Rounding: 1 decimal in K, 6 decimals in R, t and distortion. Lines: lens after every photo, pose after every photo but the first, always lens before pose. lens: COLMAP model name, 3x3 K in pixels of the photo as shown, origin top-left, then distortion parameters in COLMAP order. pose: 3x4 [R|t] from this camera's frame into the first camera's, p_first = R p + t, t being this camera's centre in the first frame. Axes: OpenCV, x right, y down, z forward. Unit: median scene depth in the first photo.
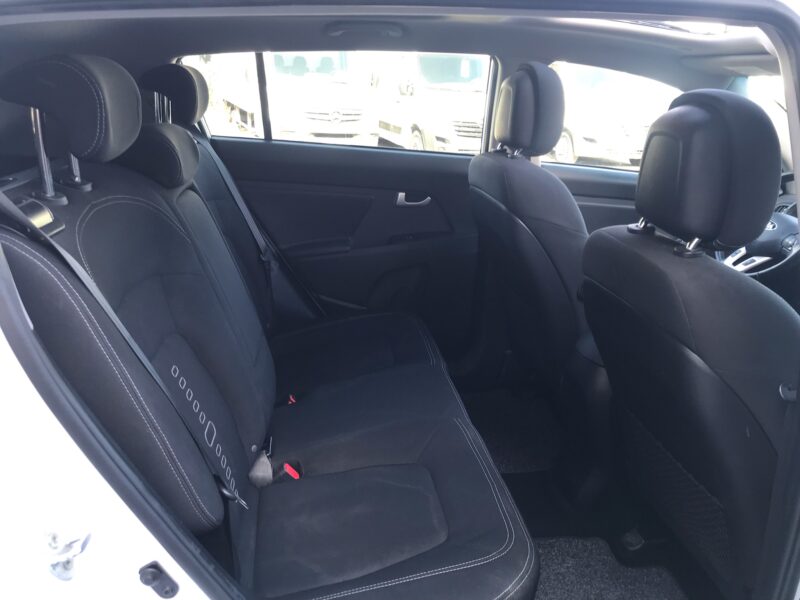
lens RADIAL K [[661.2, 0, 398.2], [0, 661.2, 301.8], [0, 0, 1]] dist [0.015026, 0.004558]
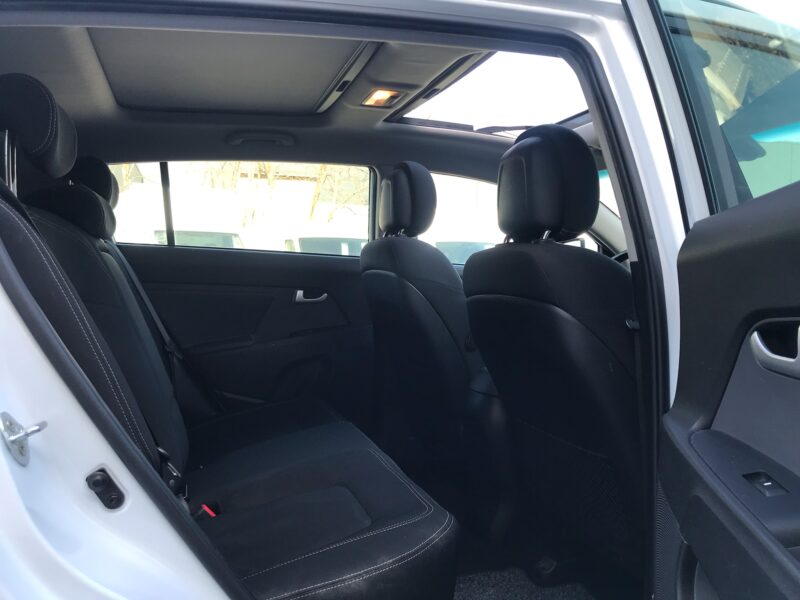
lens RADIAL K [[661.2, 0, 398.2], [0, 661.2, 301.8], [0, 0, 1]] dist [0.015026, 0.004558]
pose [[0.983468, -0.053191, 0.173096, -0.033123], [0.098509, 0.959222, -0.264932, 0.212821], [-0.151945, 0.277604, 0.948604, -0.068475]]
